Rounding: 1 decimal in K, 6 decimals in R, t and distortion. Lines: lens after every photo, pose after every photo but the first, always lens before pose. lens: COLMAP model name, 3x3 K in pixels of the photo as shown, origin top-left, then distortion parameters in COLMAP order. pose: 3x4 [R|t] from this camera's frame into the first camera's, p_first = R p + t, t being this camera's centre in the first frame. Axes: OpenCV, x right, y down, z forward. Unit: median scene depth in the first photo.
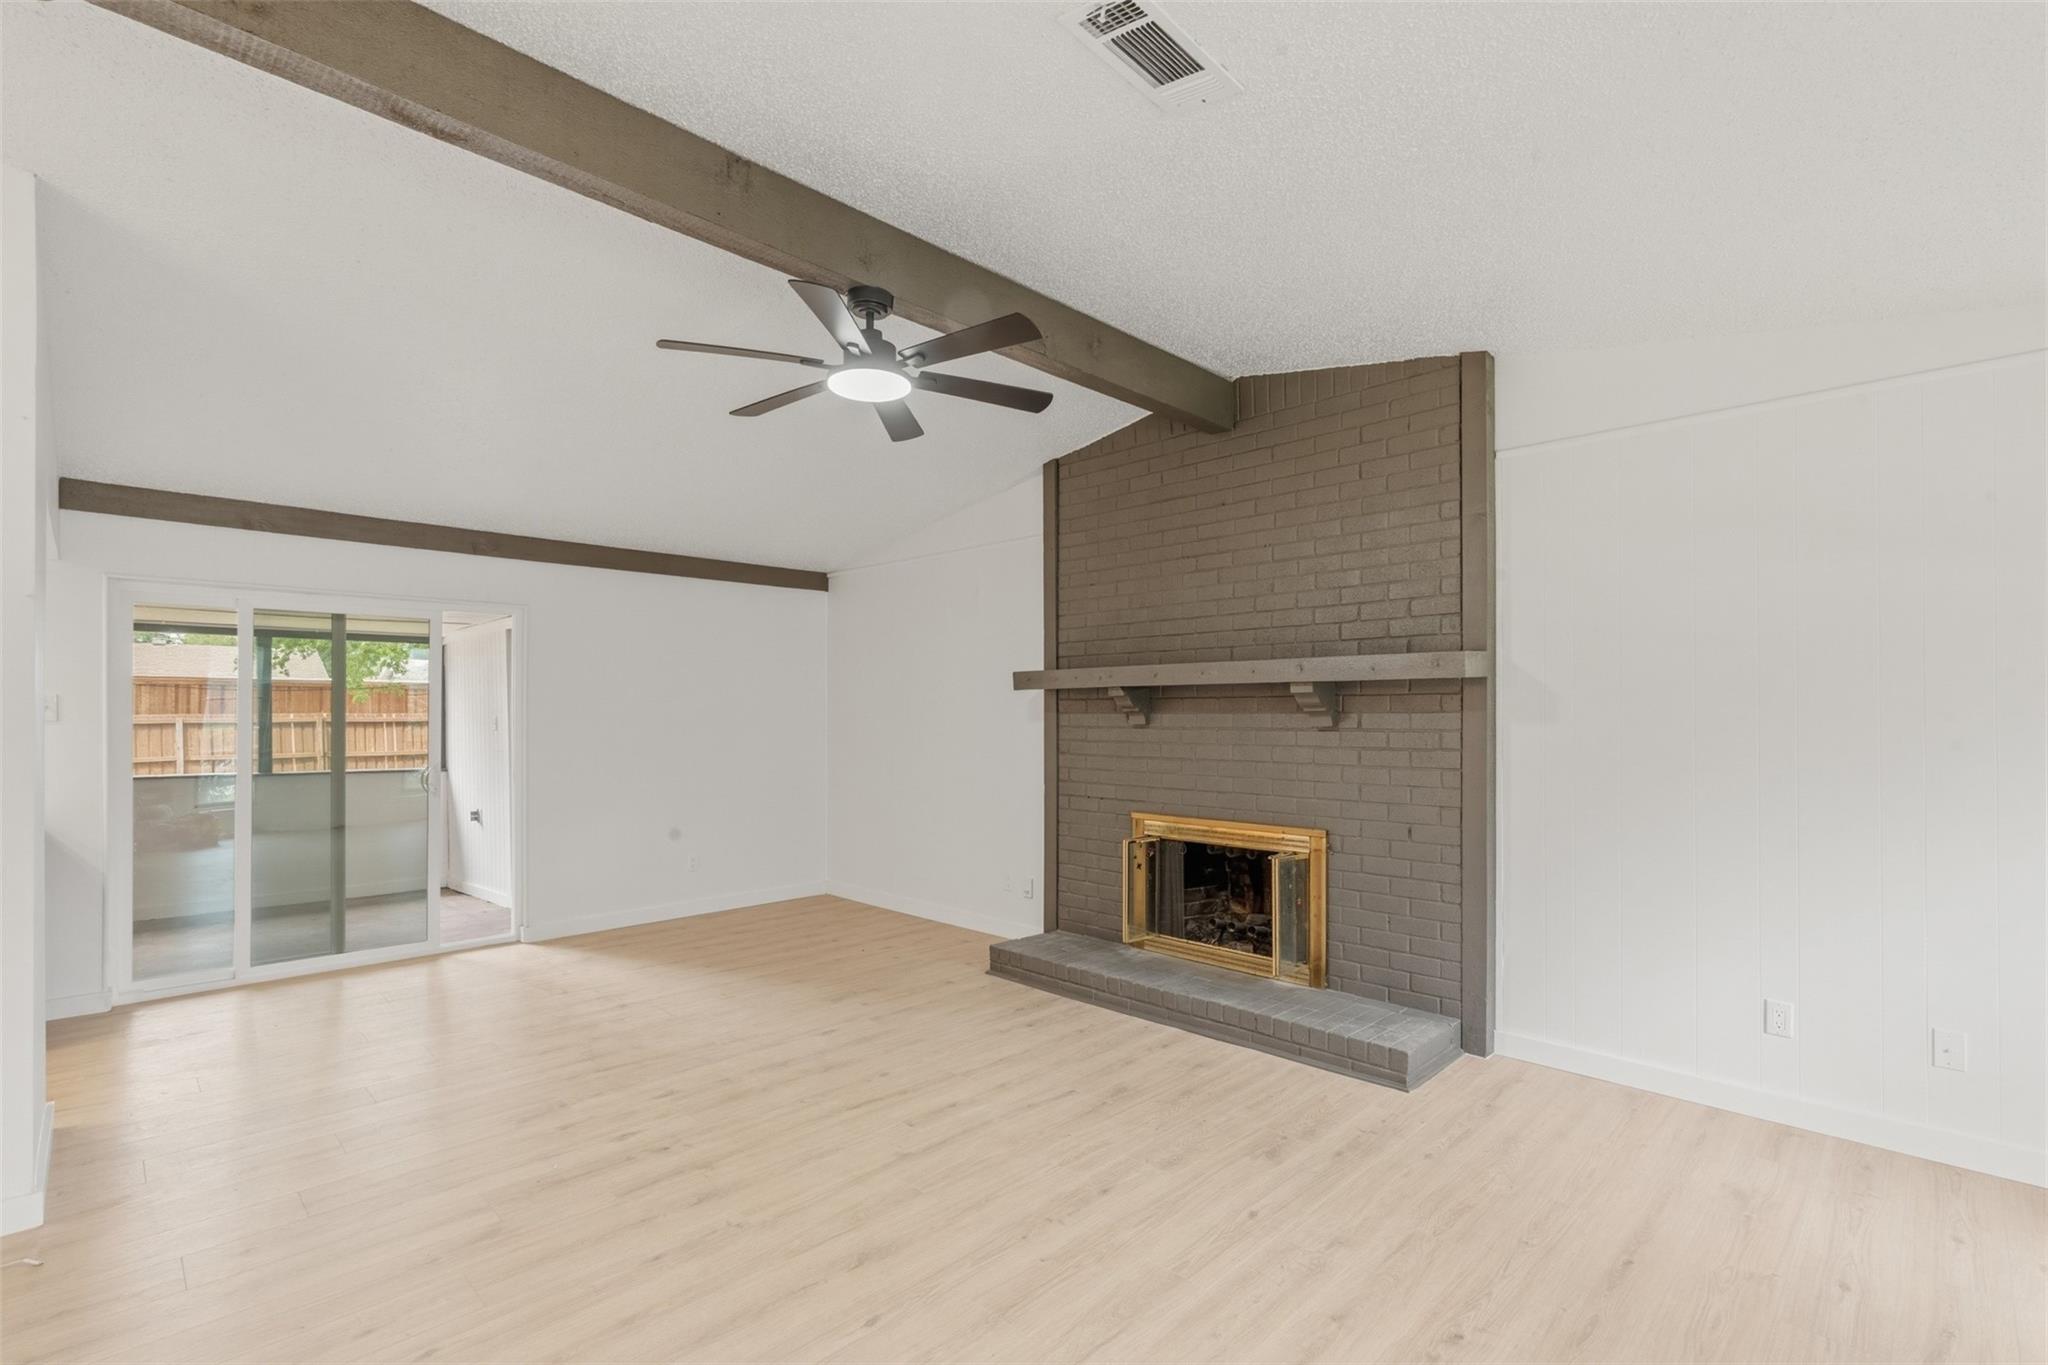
lens RADIAL K [[952.8, 0, 1020.2], [0, 952.8, 701.5], [0, 0, 1]] dist [-0.021370, 0.000265]
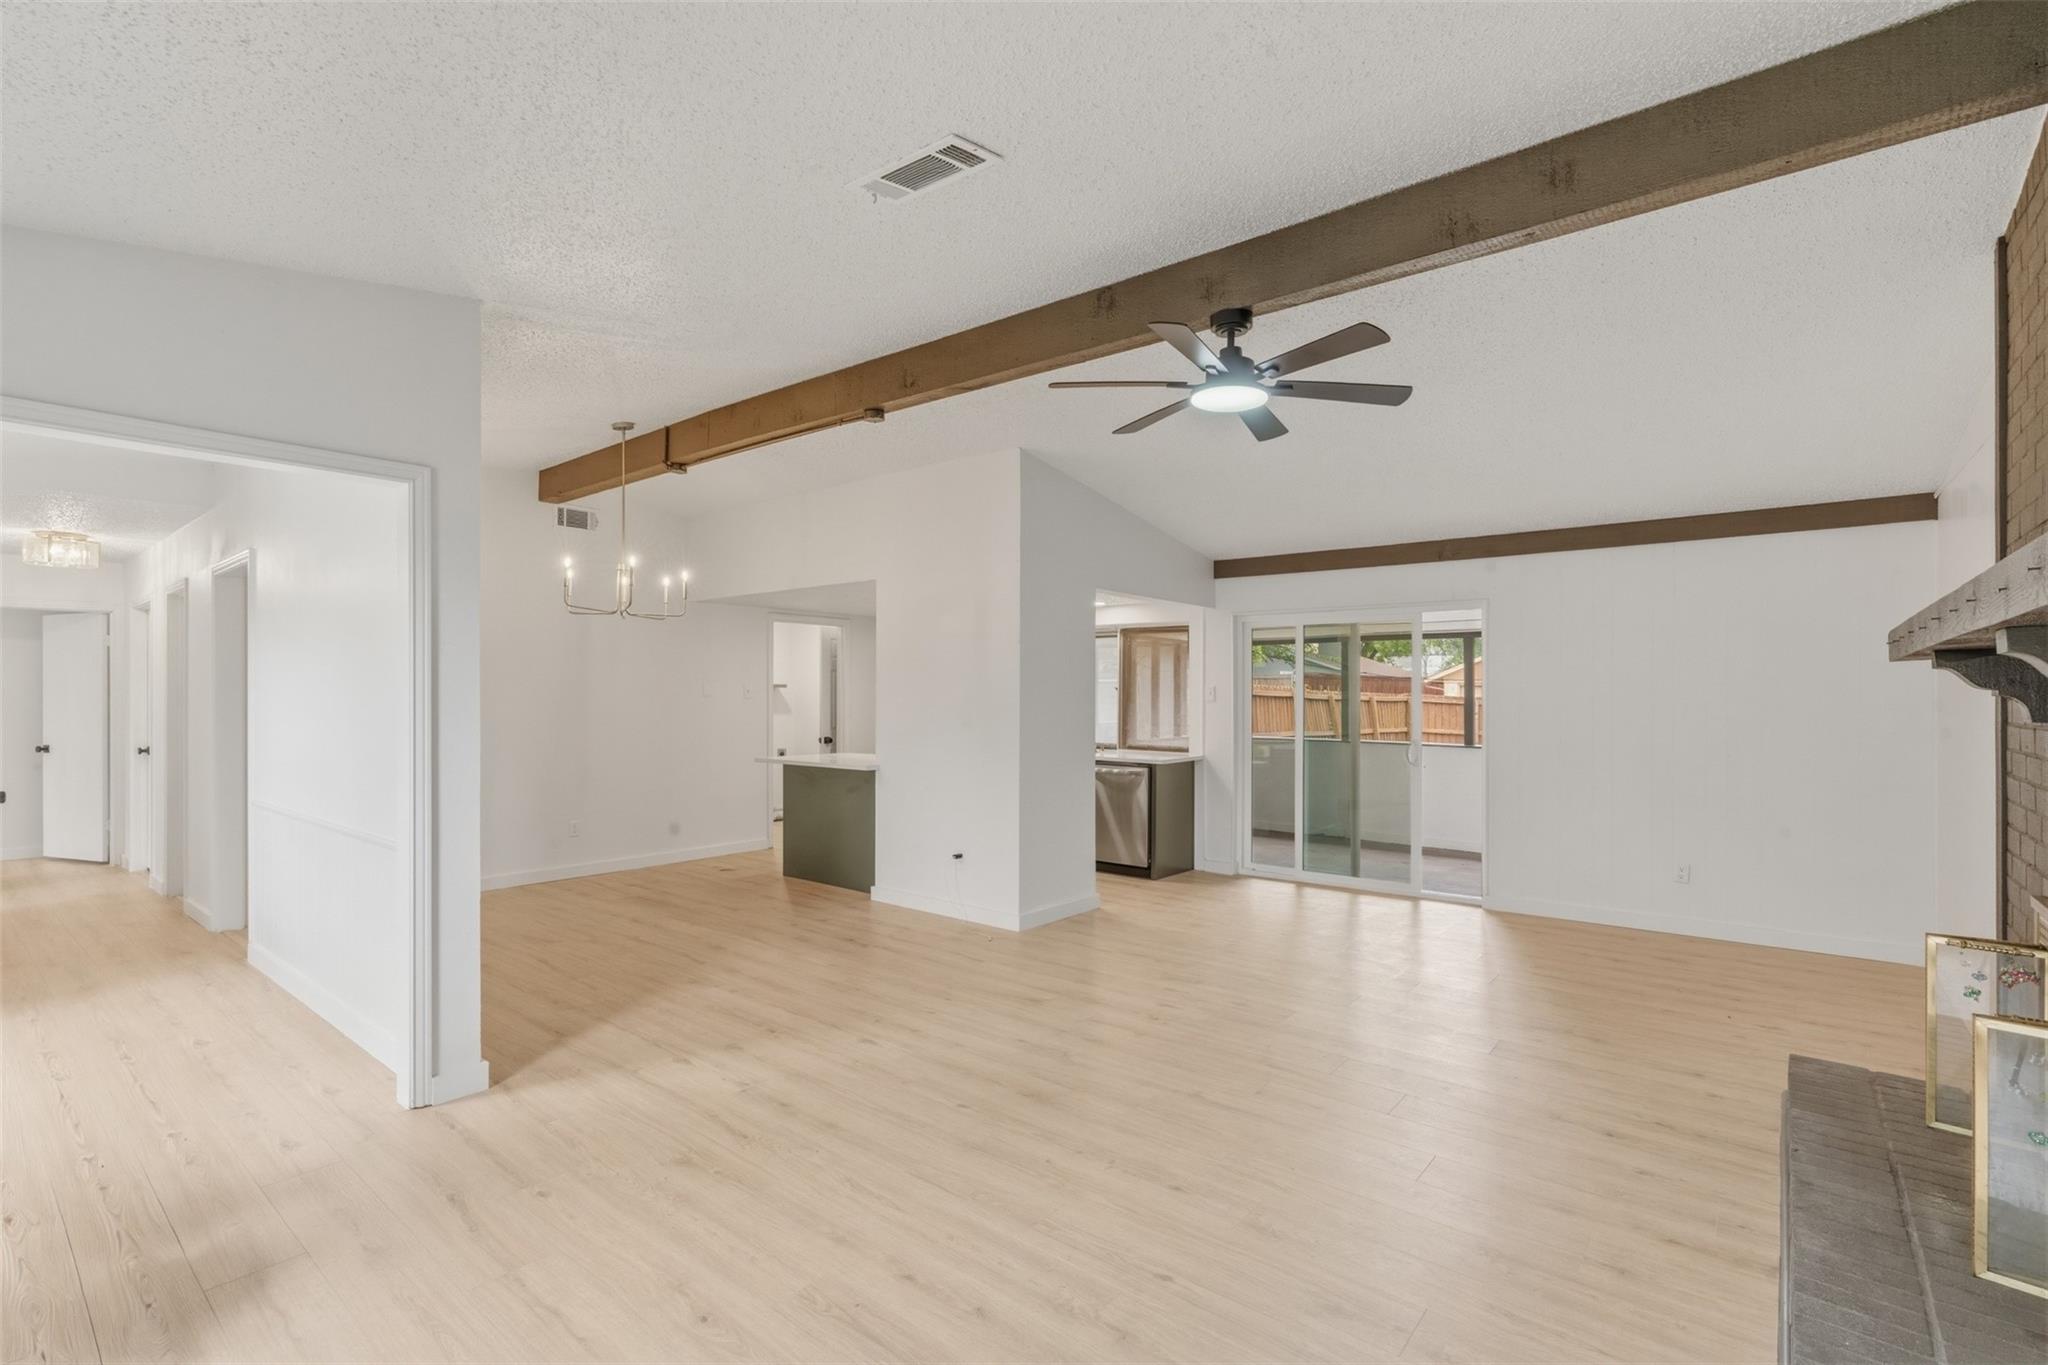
lens RADIAL K [[952.8, 0, 1020.2], [0, 952.8, 701.5], [0, 0, 1]] dist [-0.021370, 0.000265]
pose [[0.069184, 0.008413, -0.997568, 0.828059], [0.008671, 0.999922, 0.009034, 0.002431], [0.997566, -0.009275, 0.069106, 0.611648]]
